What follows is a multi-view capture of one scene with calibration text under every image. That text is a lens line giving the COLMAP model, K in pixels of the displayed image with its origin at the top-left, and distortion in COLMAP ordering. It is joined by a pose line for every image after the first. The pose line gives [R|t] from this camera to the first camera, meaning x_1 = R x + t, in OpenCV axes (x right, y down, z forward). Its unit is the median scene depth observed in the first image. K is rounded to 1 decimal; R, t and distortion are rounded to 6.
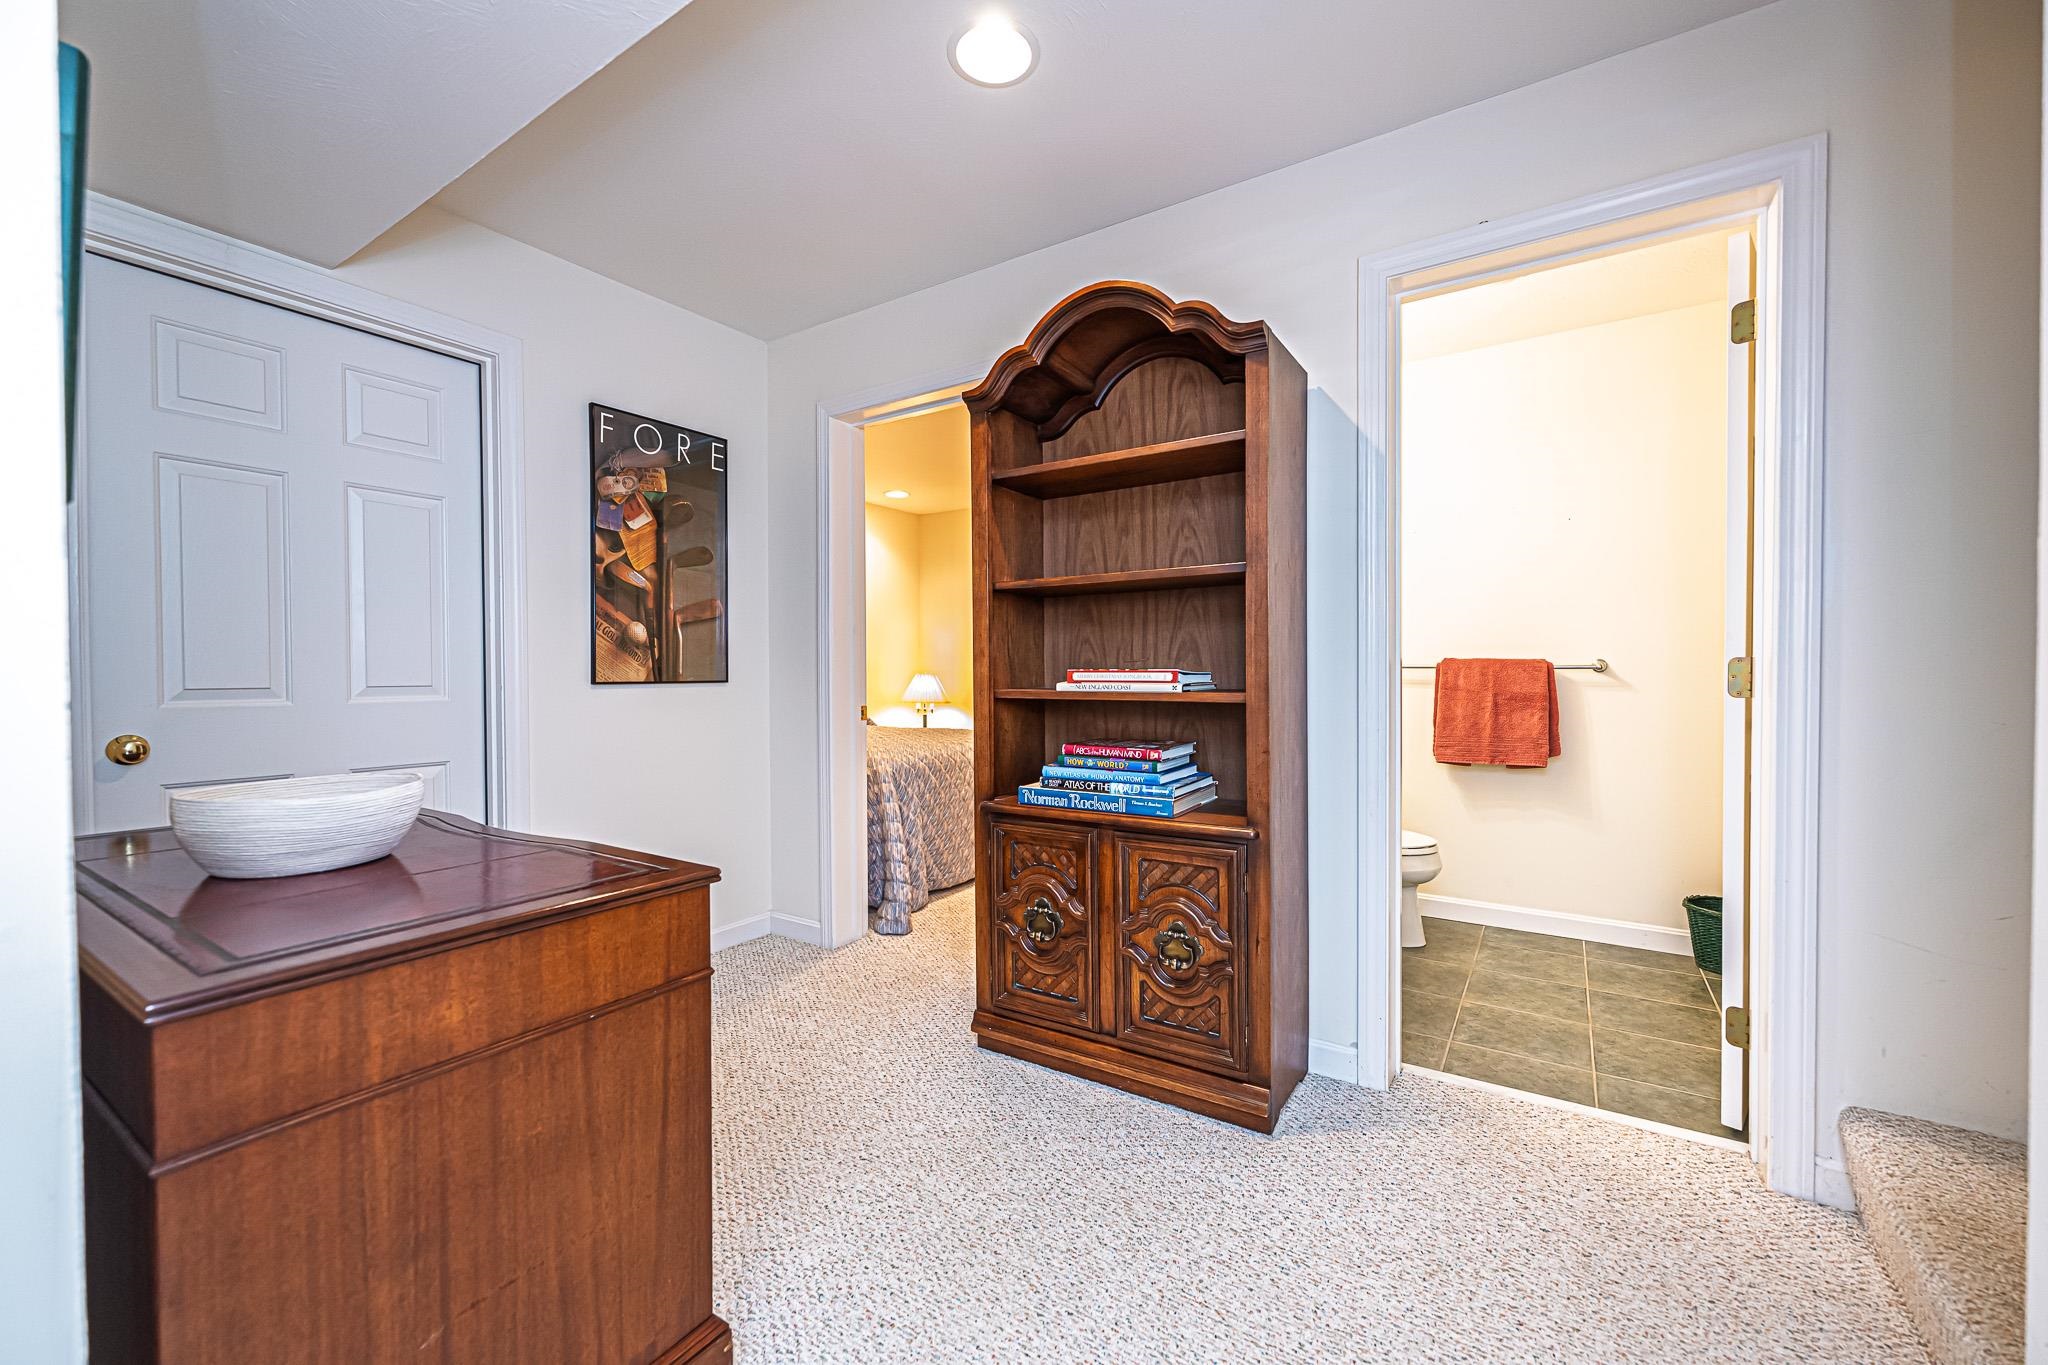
lens RADIAL K [[817.5, 0, 1028.3], [0, 817.5, 682.1], [0, 0, 1]] dist [-0.001975, 0.000120]
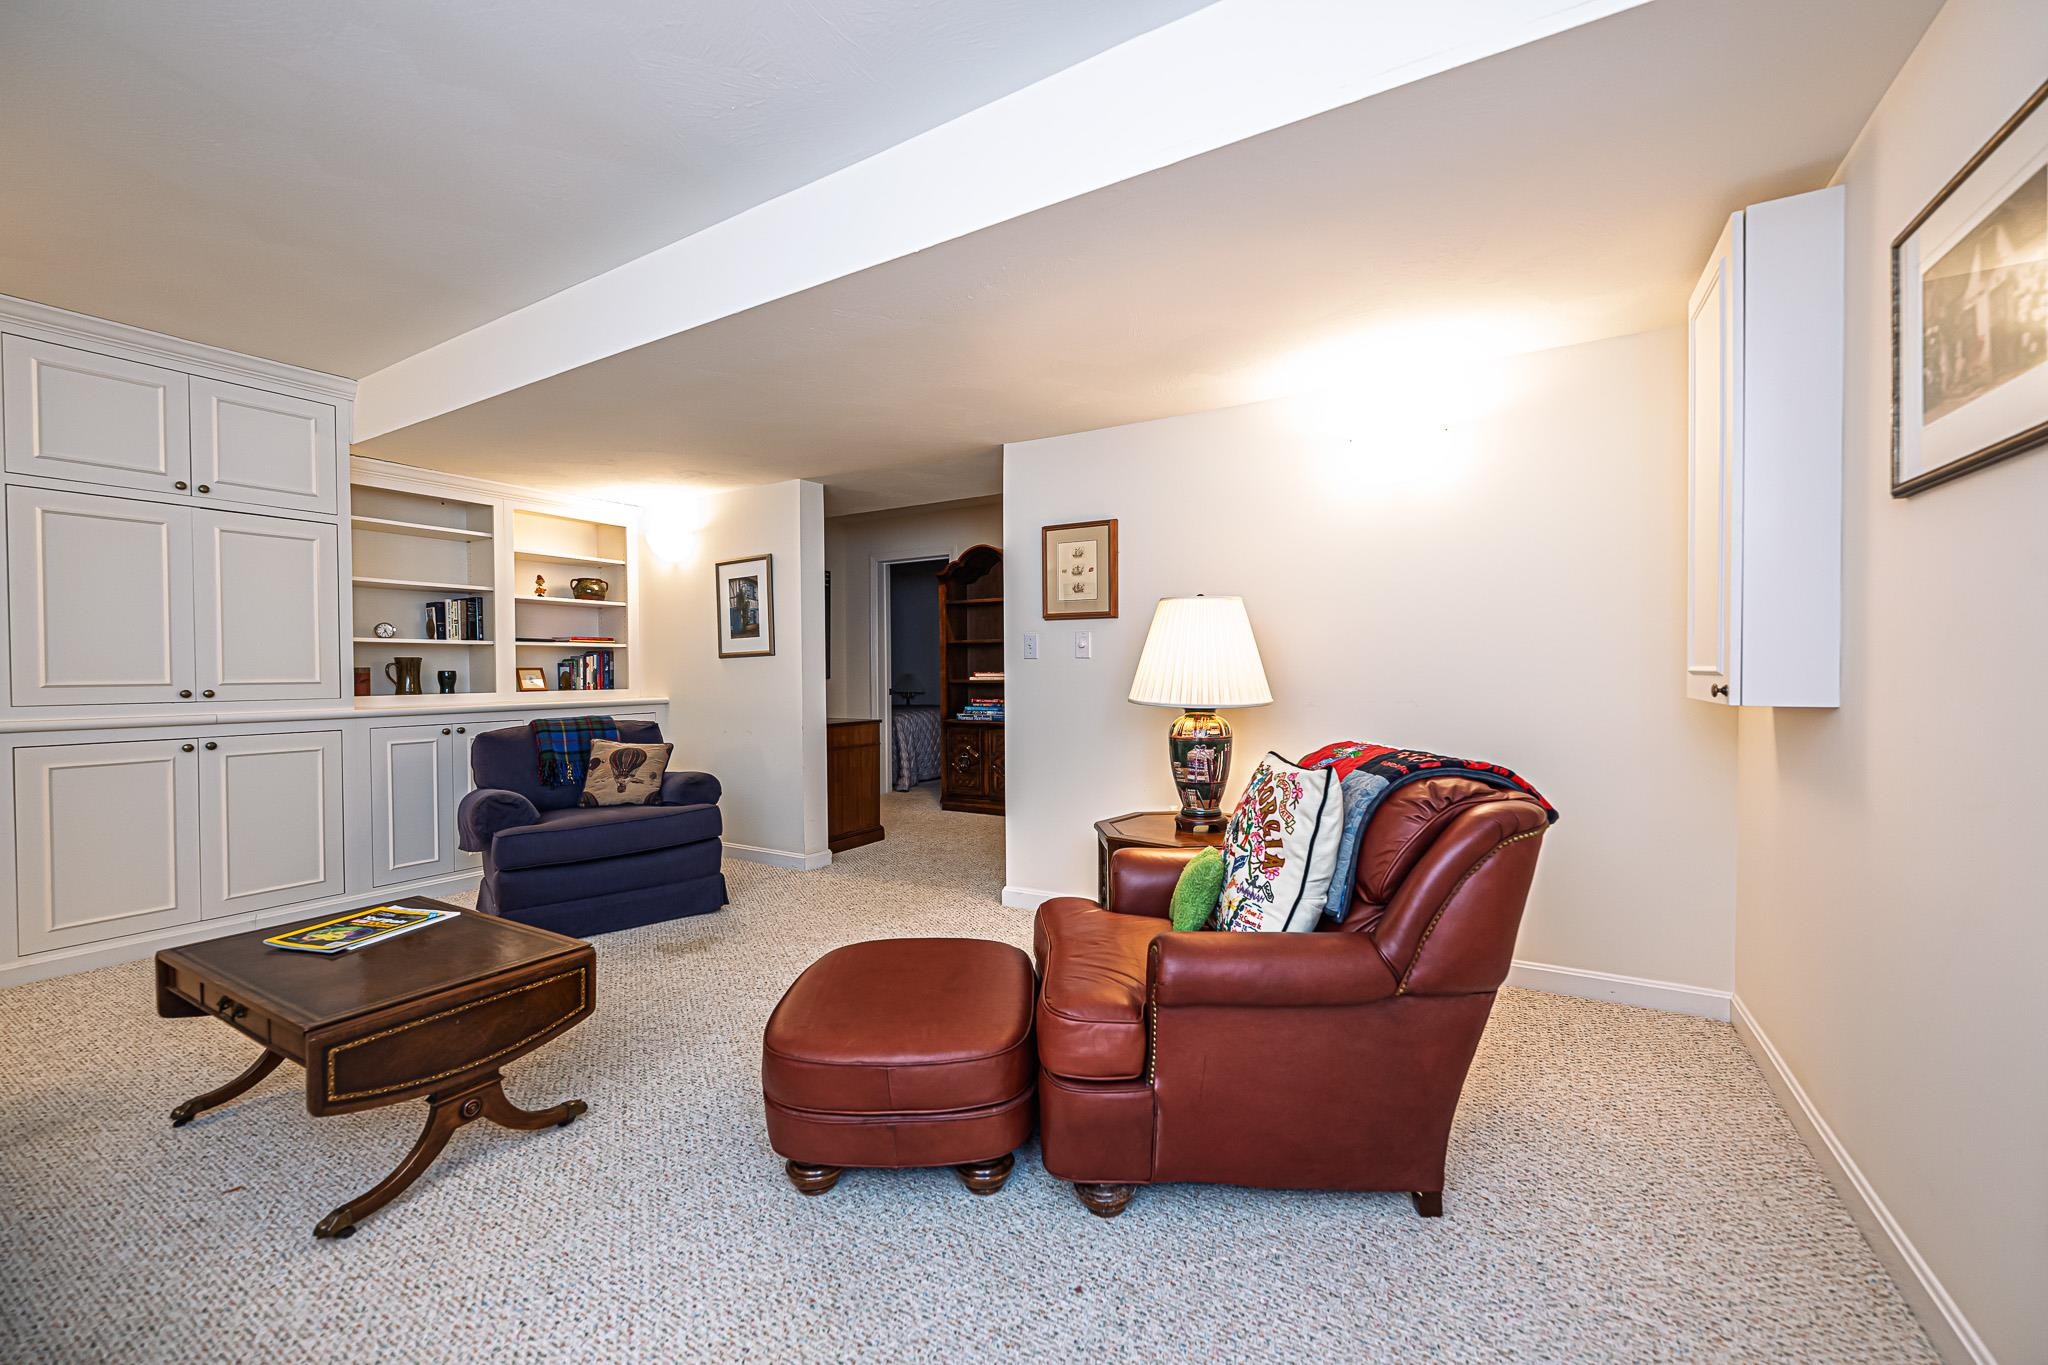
lens RADIAL K [[817.5, 0, 1028.3], [0, 817.5, 682.1], [0, 0, 1]] dist [-0.001975, 0.000120]
pose [[0.998999, -0.002721, 0.044653, 0.113299], [0.002689, 0.999996, 0.000756, 0.015856], [-0.044655, -0.000636, 0.999002, -1.885579]]
